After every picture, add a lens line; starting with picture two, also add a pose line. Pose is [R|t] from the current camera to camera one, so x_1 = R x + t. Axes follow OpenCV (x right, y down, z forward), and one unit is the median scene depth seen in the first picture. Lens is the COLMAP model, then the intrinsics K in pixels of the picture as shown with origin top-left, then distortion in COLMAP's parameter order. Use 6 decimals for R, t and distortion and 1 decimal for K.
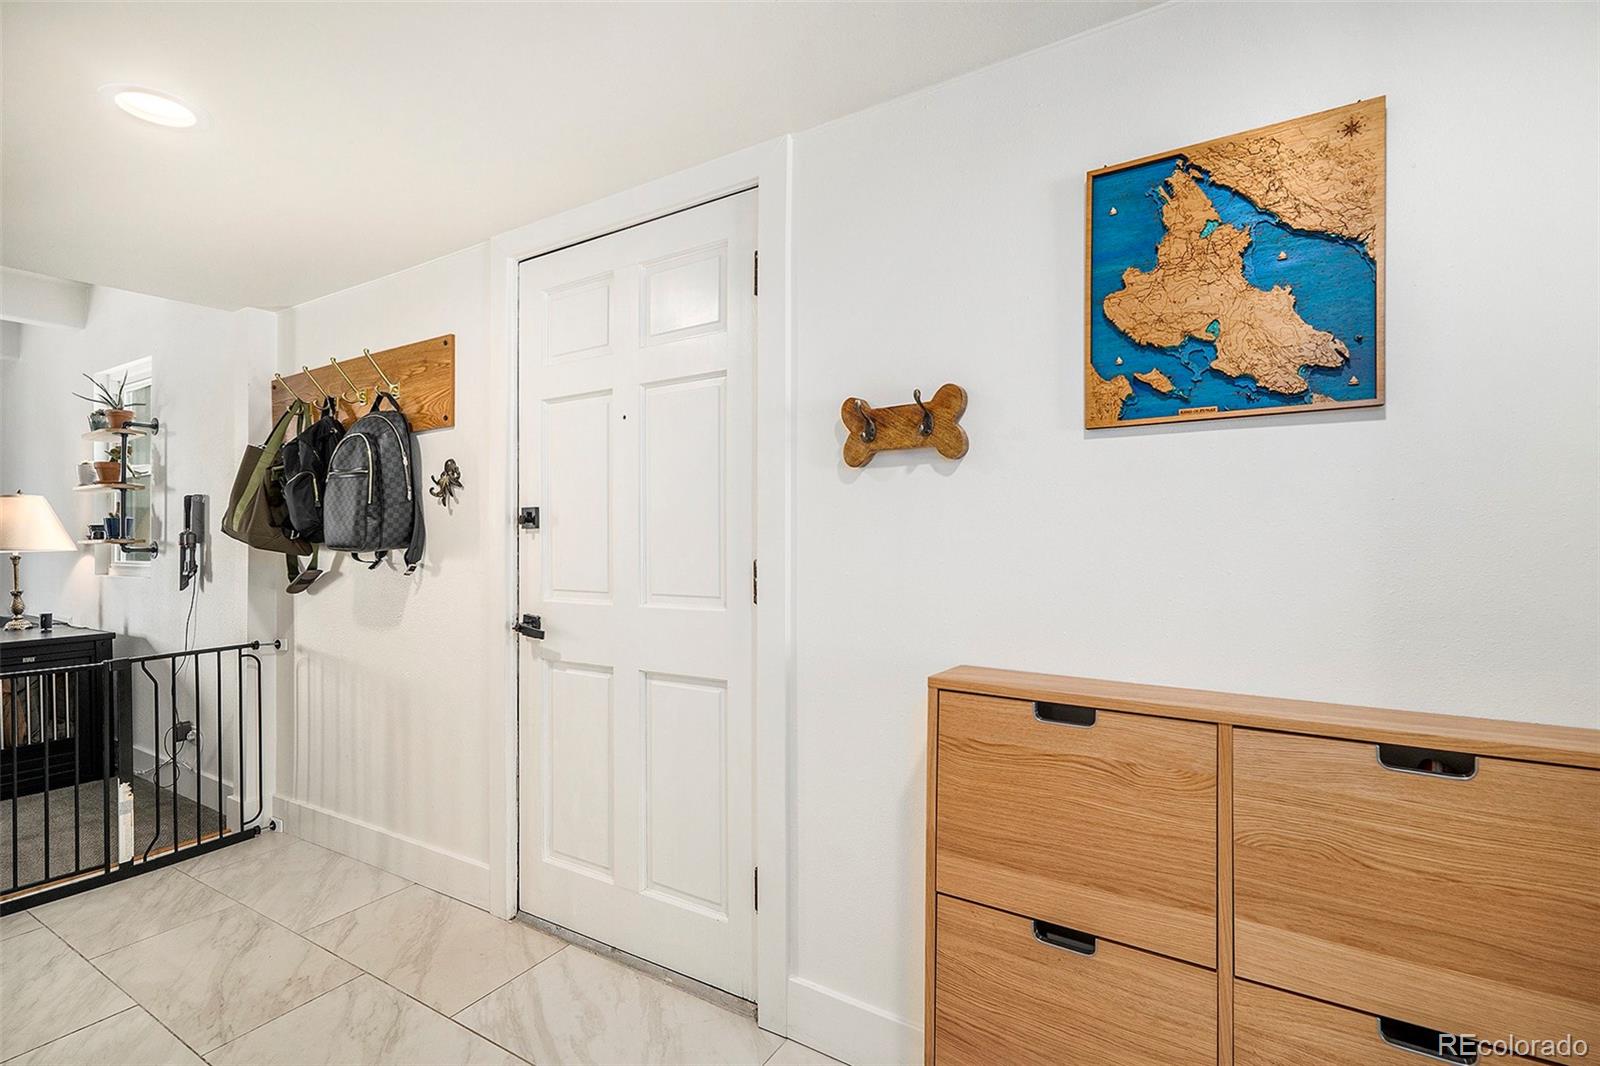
lens RADIAL K [[756.9, 0, 800.1], [0, 756.9, 530.4], [0, 0, 1]] dist [0.010842, 0.001111]
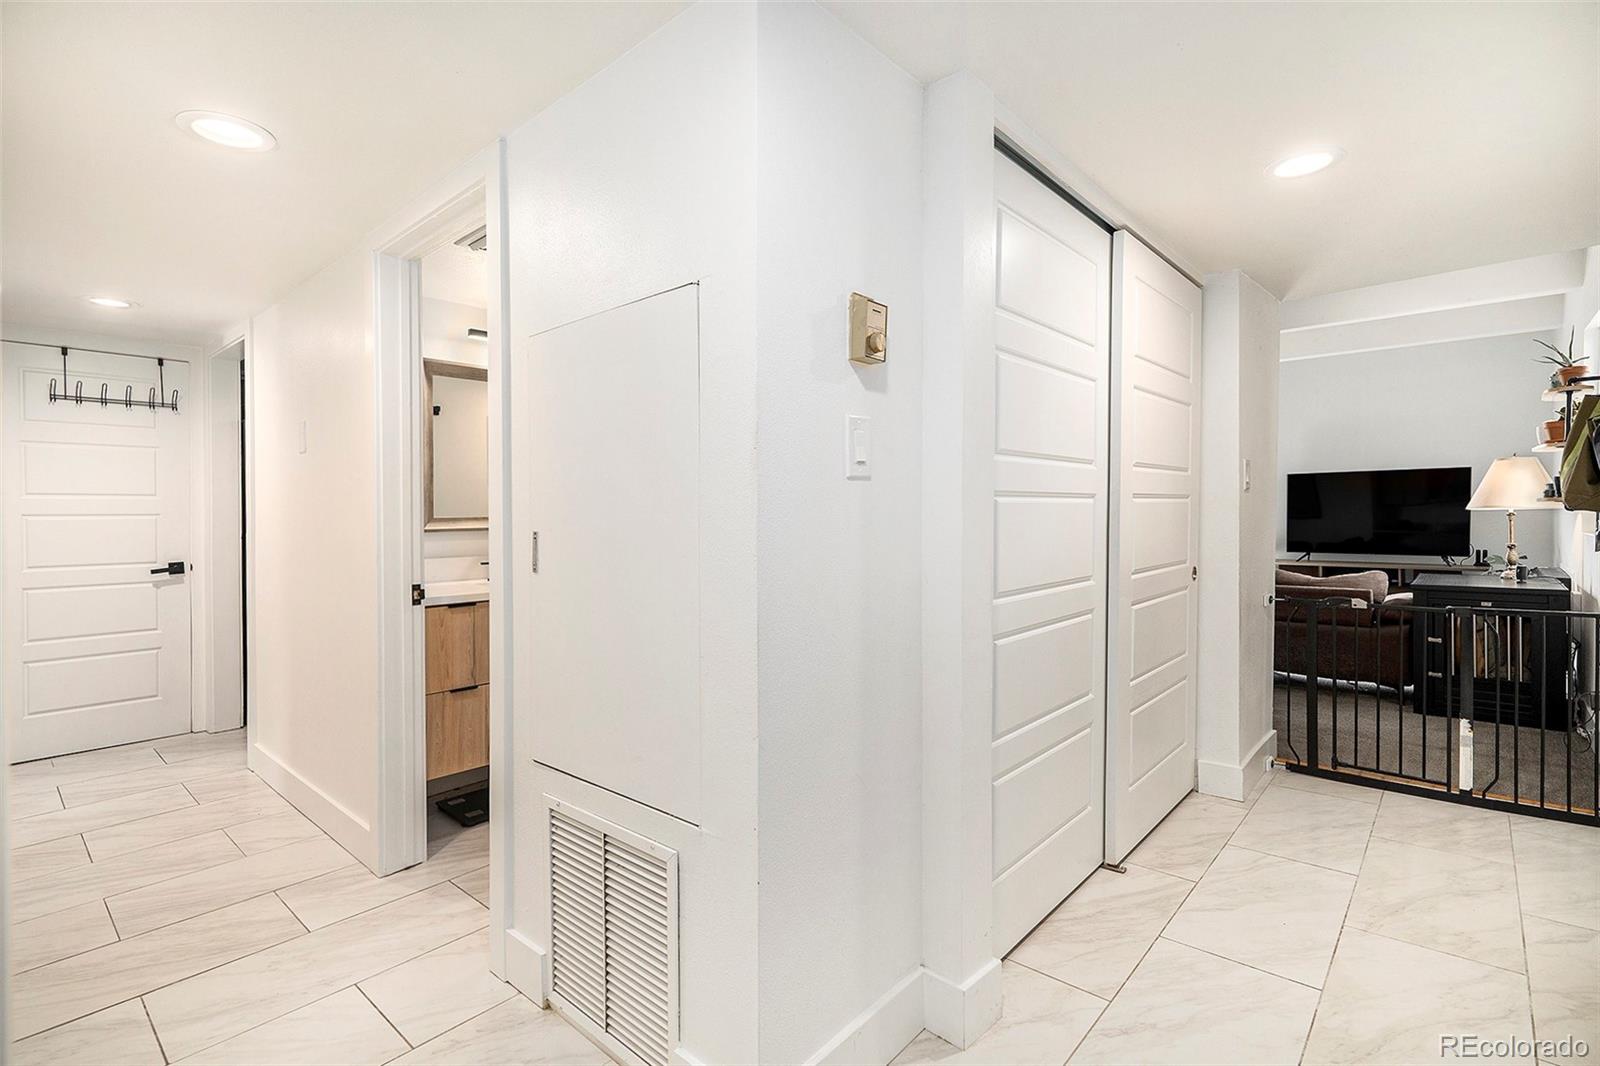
lens RADIAL K [[756.9, 0, 800.3], [0, 756.9, 527.5], [0, 0, 1]] dist [0.010842, 0.001111]
pose [[-0.160186, 0.032445, -0.986553, 0.355542], [0.023745, 0.999297, 0.029008, -0.002789], [0.986801, -0.018779, -0.160844, 0.231527]]
